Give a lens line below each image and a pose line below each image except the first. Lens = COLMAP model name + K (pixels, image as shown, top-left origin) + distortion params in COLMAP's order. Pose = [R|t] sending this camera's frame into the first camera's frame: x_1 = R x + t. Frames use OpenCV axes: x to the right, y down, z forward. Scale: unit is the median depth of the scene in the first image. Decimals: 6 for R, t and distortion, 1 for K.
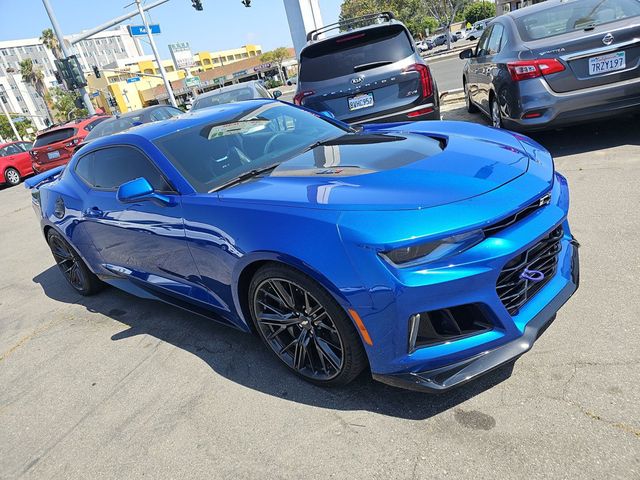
lens RADIAL K [[429.8, 0, 320.0], [0, 429.8, 240.0], [0, 0, 1]] dist [0.054888, -0.052084]
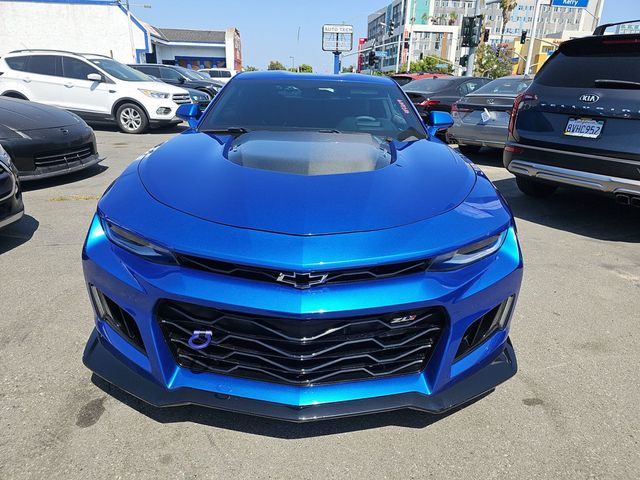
lens RADIAL K [[429.8, 0, 320.0], [0, 429.8, 240.0], [0, 0, 1]] dist [0.054888, -0.052084]
pose [[0.601909, 0.495377, -0.626344, 0.383670], [-0.455690, 0.857167, 0.240023, -0.135008], [0.655784, 0.140946, 0.741675, 0.199445]]
